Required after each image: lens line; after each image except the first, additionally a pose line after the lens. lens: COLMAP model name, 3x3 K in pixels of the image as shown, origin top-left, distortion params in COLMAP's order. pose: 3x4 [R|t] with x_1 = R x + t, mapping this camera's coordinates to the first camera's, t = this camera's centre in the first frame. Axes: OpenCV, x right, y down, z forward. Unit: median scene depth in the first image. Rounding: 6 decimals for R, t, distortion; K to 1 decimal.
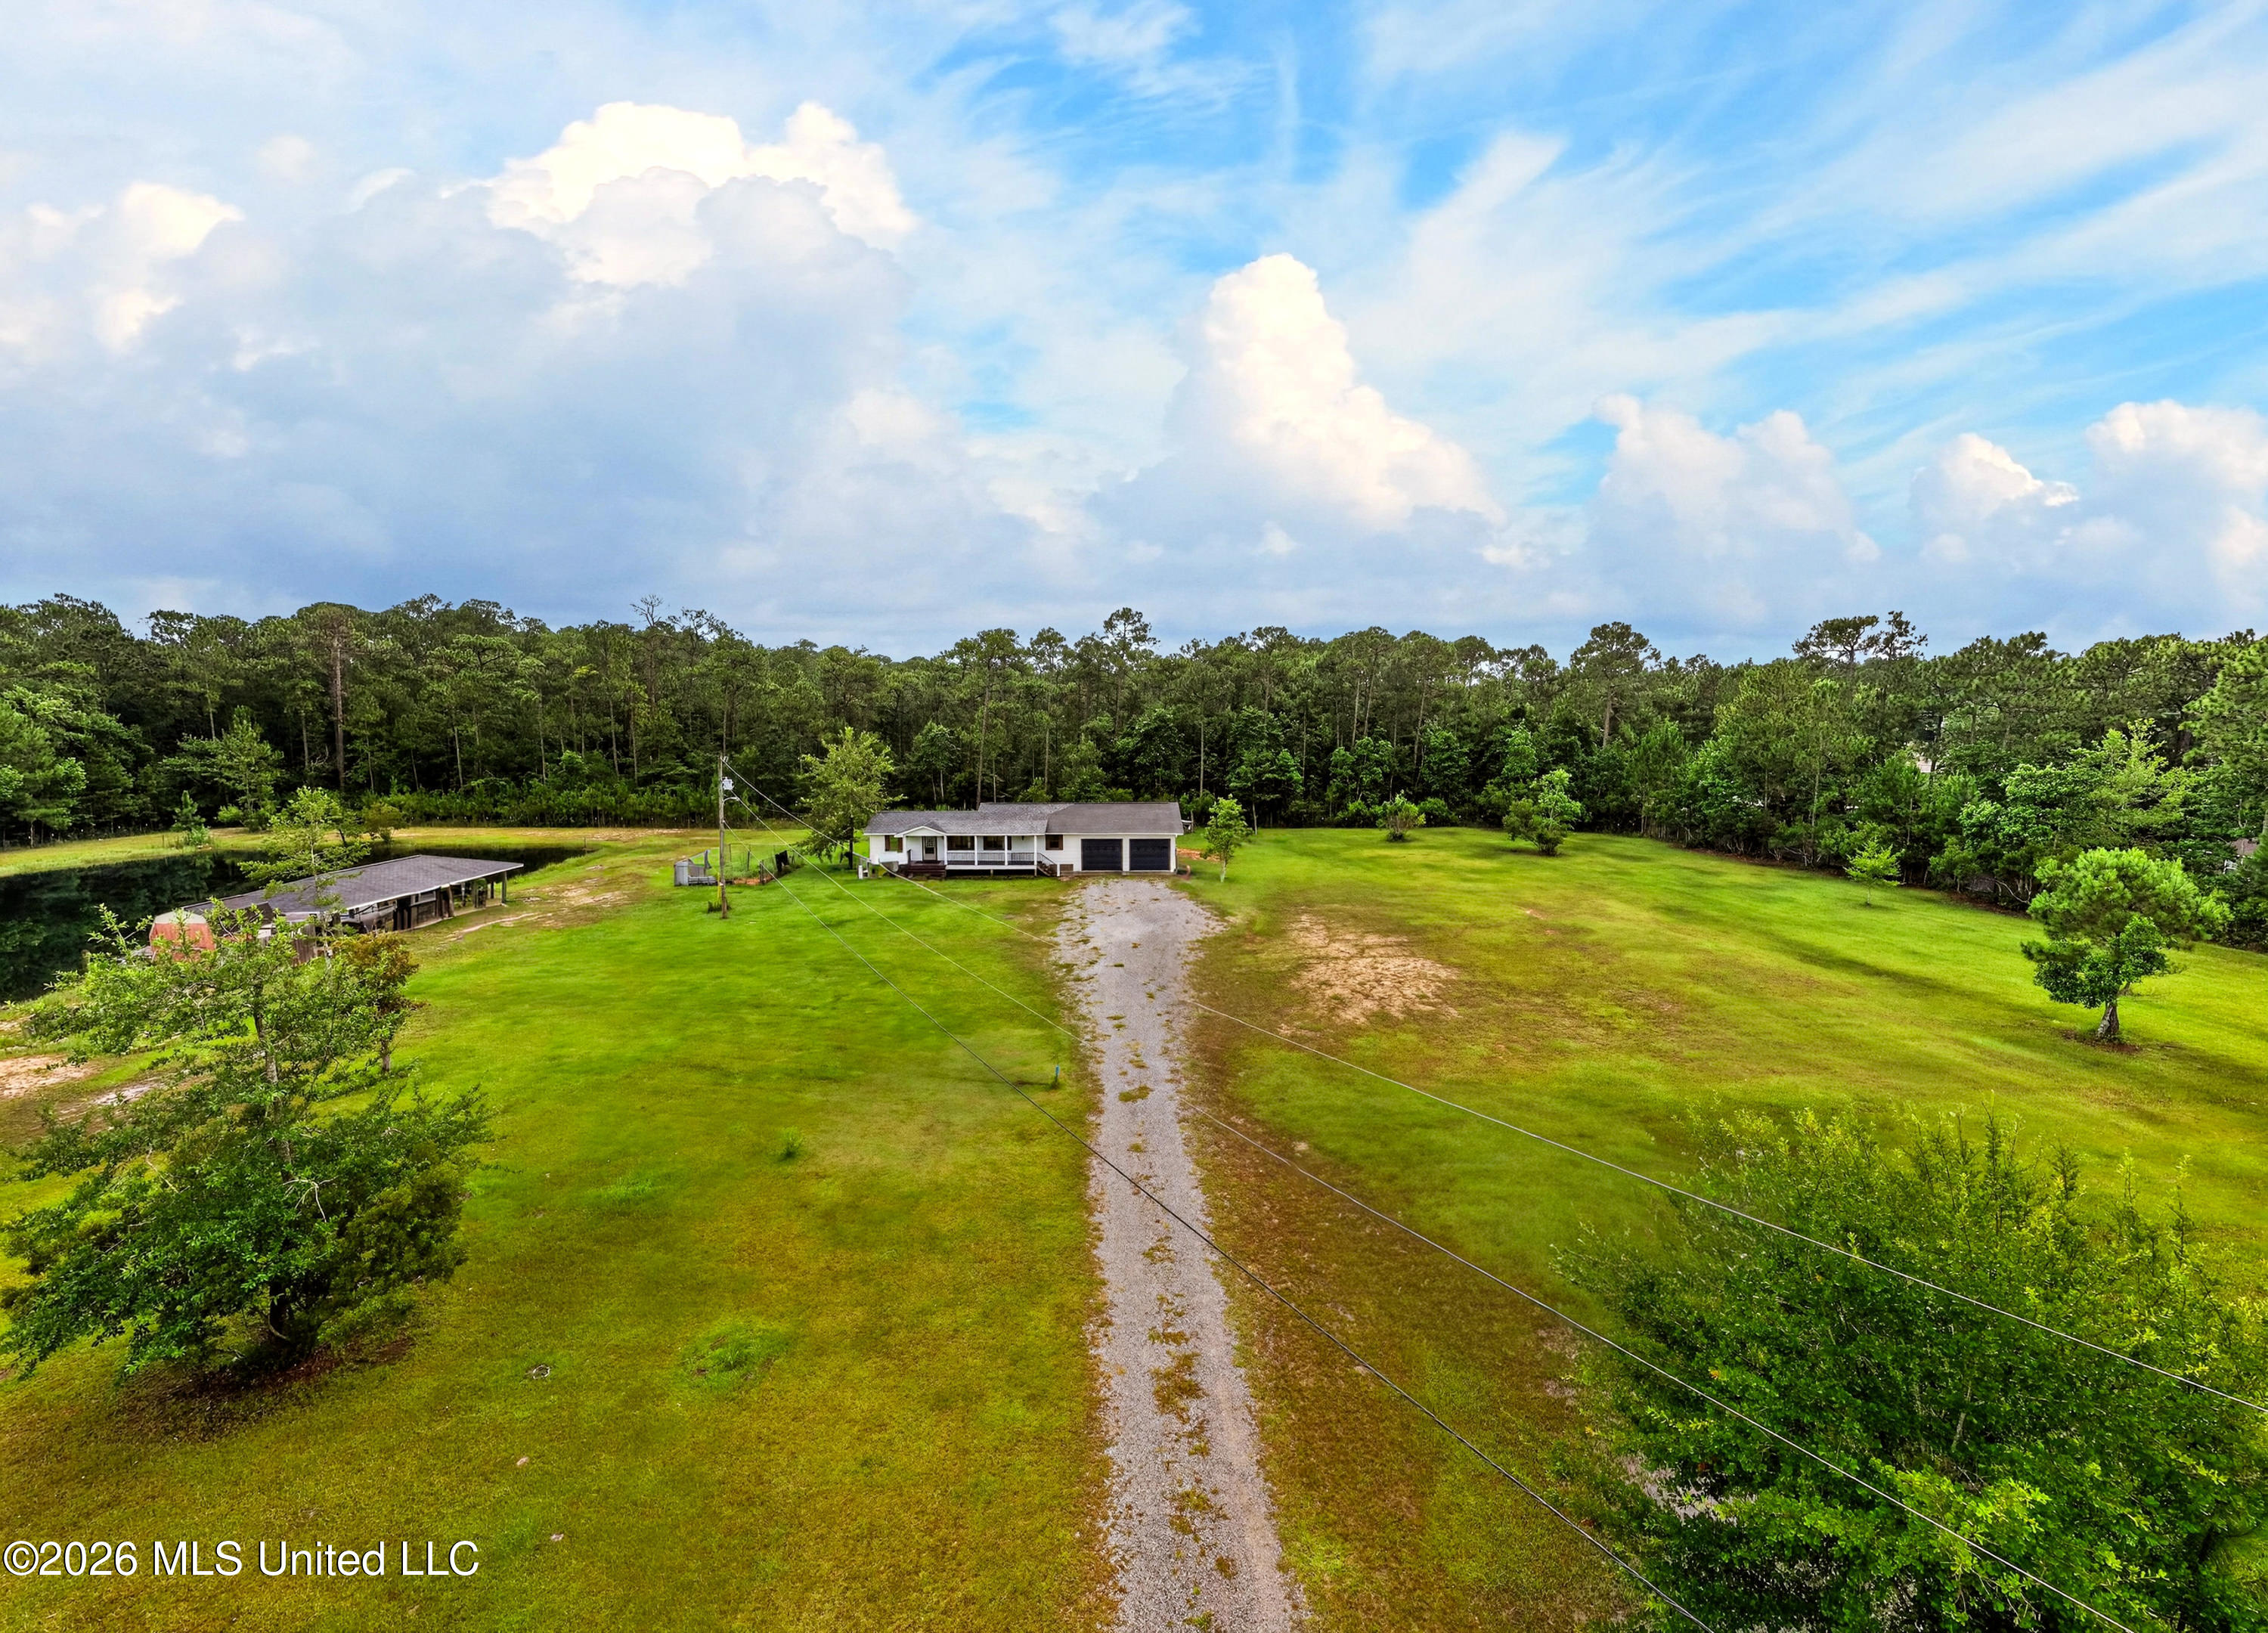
lens RADIAL K [[892.8, 0, 1134.0], [0, 892.8, 816.5], [0, 0, 1]] dist [0.002852, 0.000366]
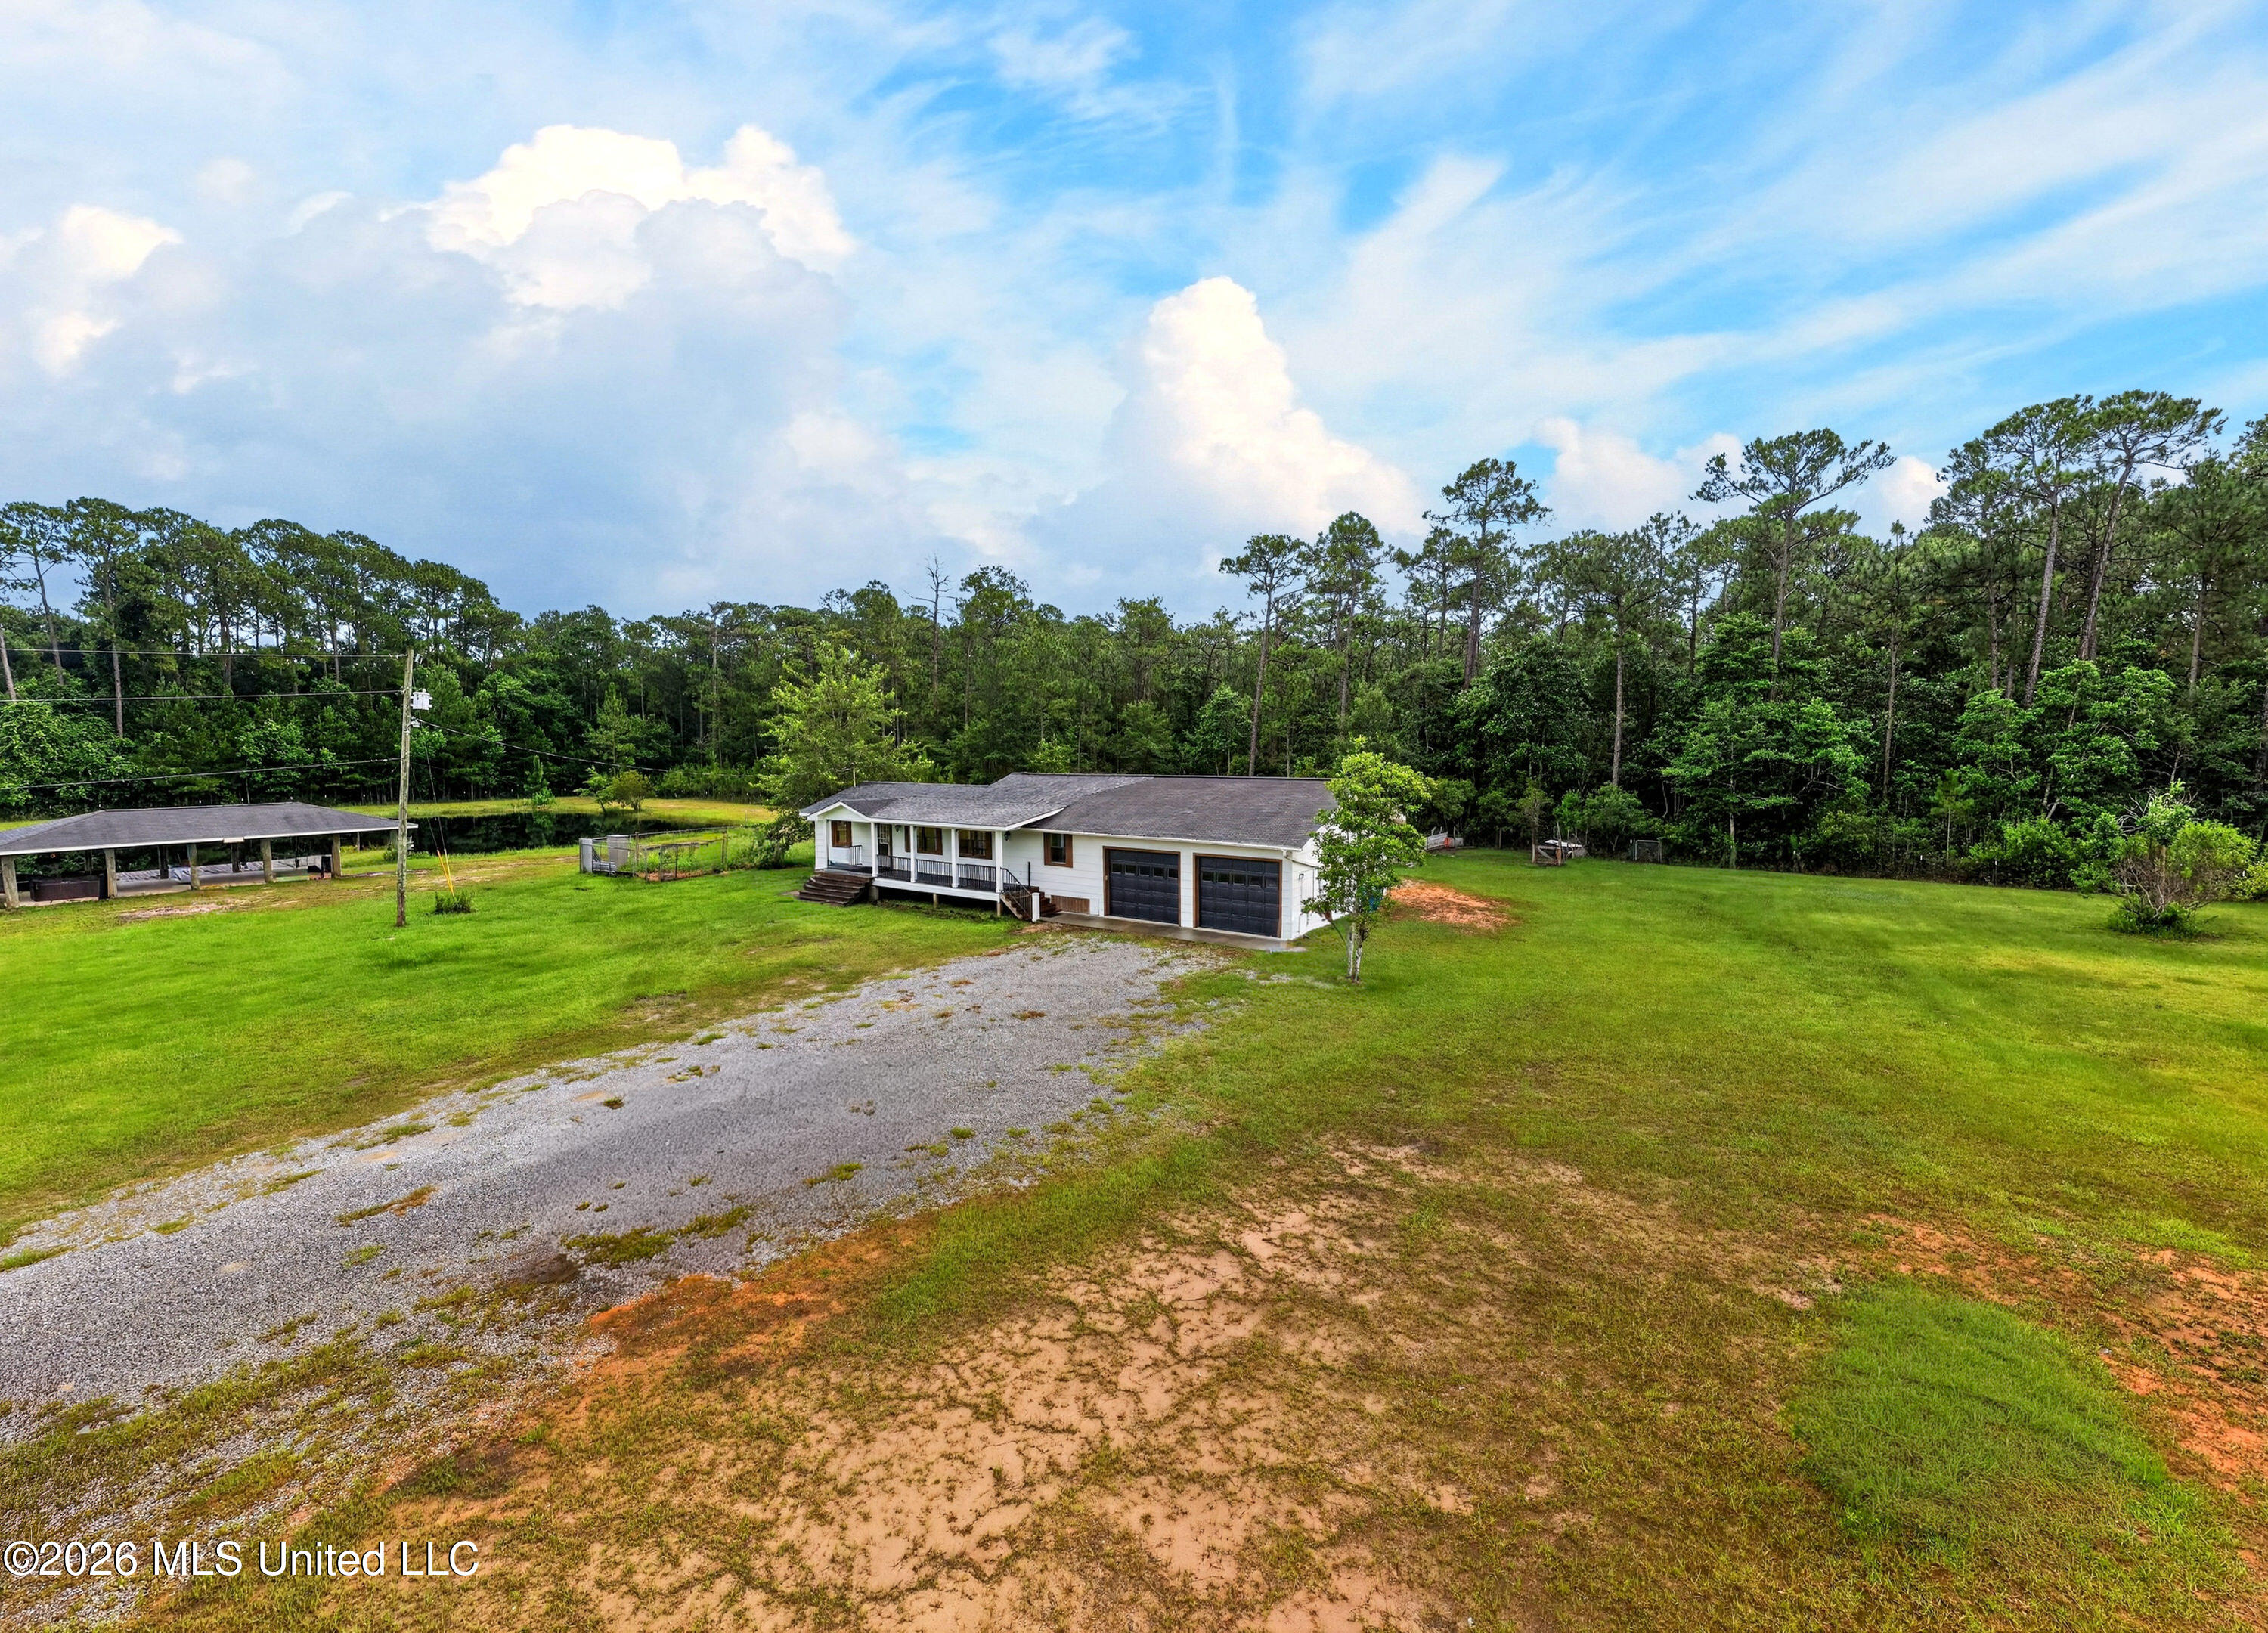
lens RADIAL K [[923.0, 0, 1131.2], [0, 923.0, 784.4], [0, 0, 1]] dist [-0.003122, -0.000002]
pose [[0.810837, 0.024240, -0.584770, 0.196422], [-0.061183, 0.997178, -0.043501, 0.011162], [0.582065, 0.071051, 0.810032, 0.525492]]
